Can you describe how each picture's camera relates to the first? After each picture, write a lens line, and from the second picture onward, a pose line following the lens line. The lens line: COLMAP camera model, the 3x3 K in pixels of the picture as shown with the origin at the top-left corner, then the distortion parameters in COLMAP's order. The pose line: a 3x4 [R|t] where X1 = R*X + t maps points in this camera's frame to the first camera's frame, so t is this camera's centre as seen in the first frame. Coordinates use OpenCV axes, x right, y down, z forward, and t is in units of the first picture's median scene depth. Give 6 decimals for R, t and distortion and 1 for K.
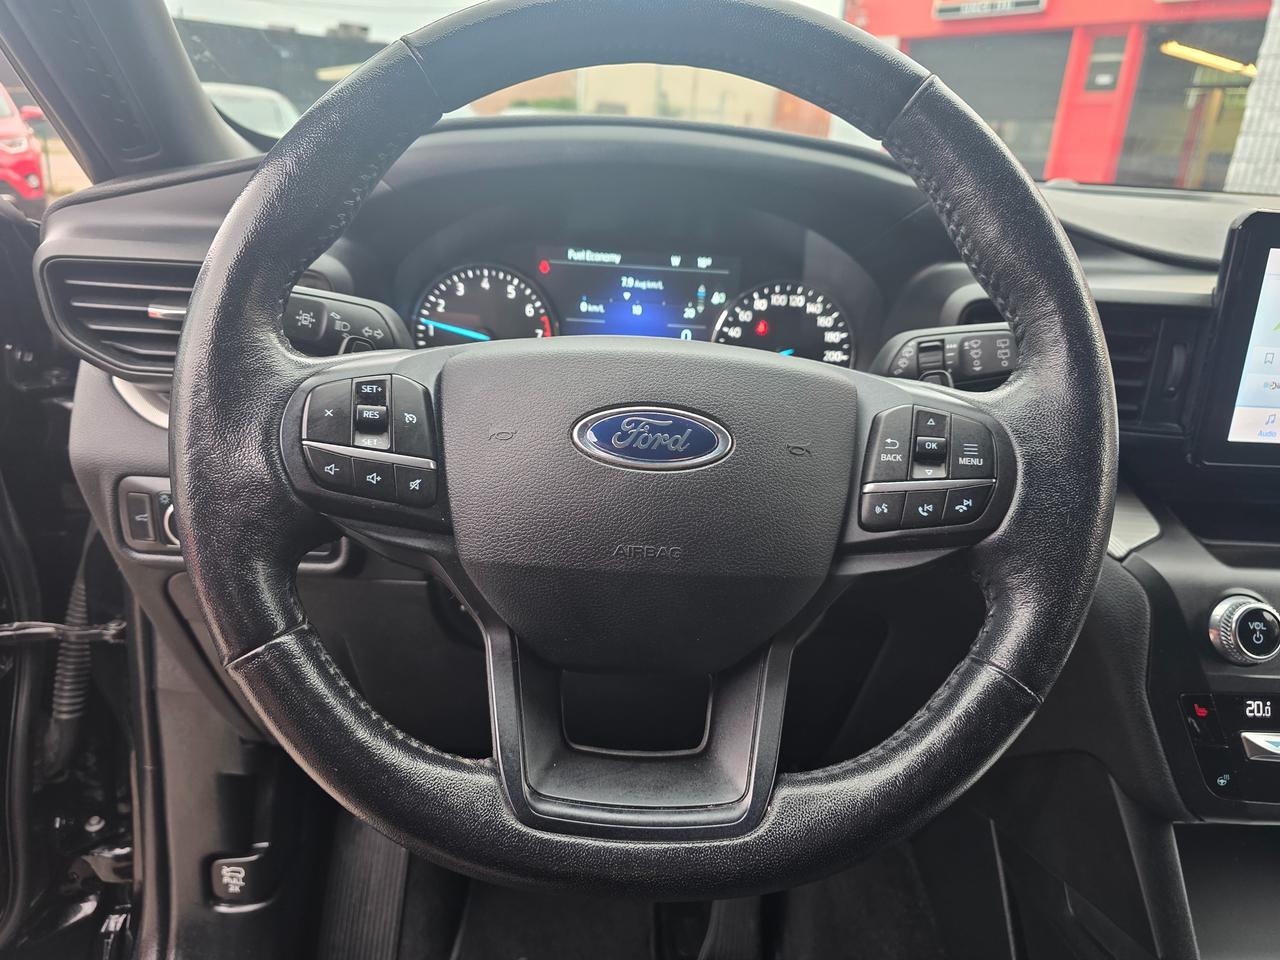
lens RADIAL K [[886.0, 0, 643.0], [0, 886.0, 485.7], [0, 0, 1]] dist [0.027381, -0.034068]
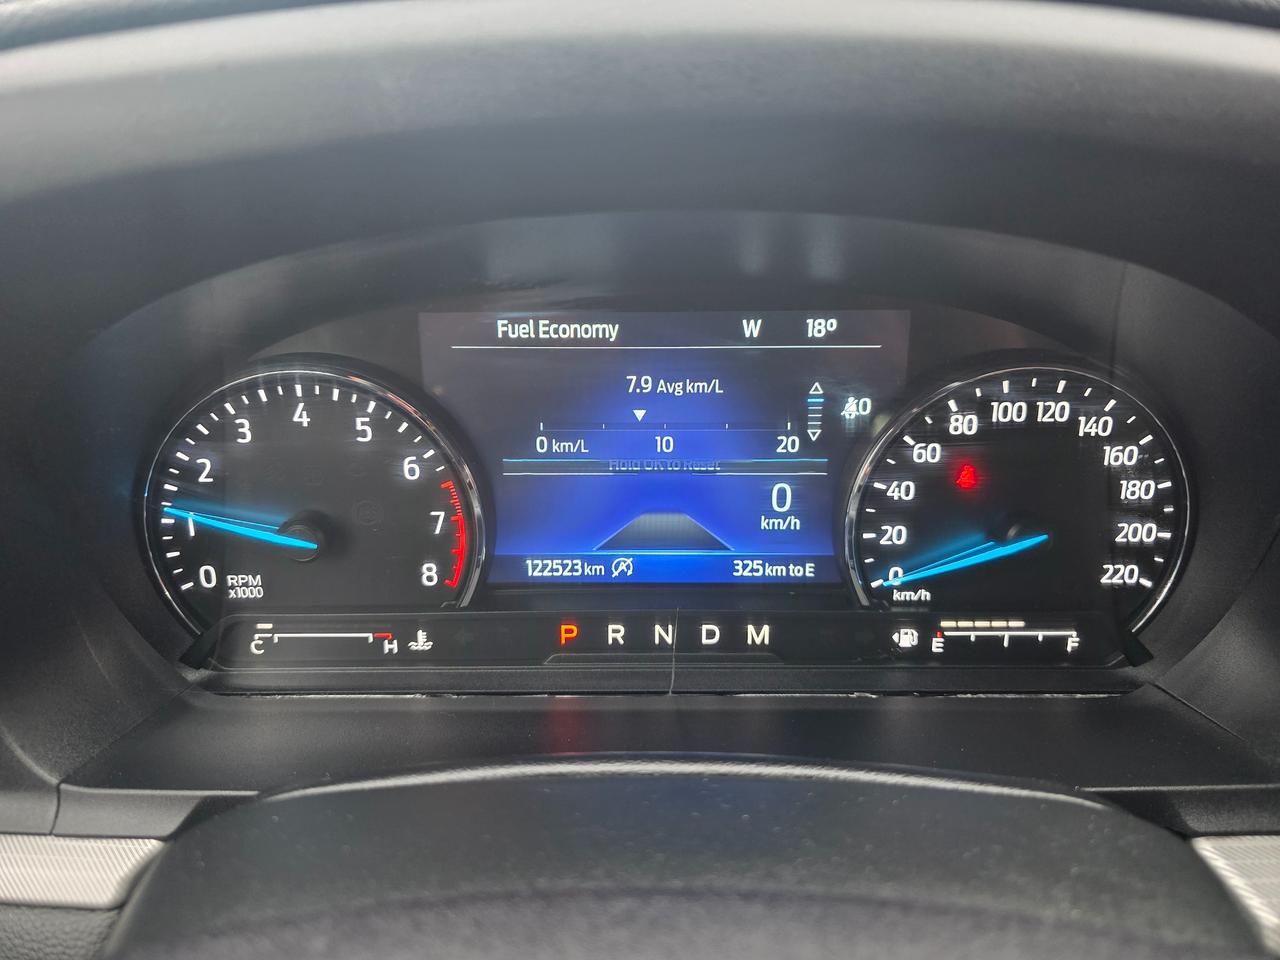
lens RADIAL K [[886.0, 0, 635.9], [0, 886.0, 474.5], [0, 0, 1]] dist [0.027381, -0.034068]
pose [[0.997492, -0.047899, -0.052101, 0.000975], [0.052310, 0.994845, 0.086874, -0.228217], [0.047671, -0.089382, 0.994856, 0.588108]]
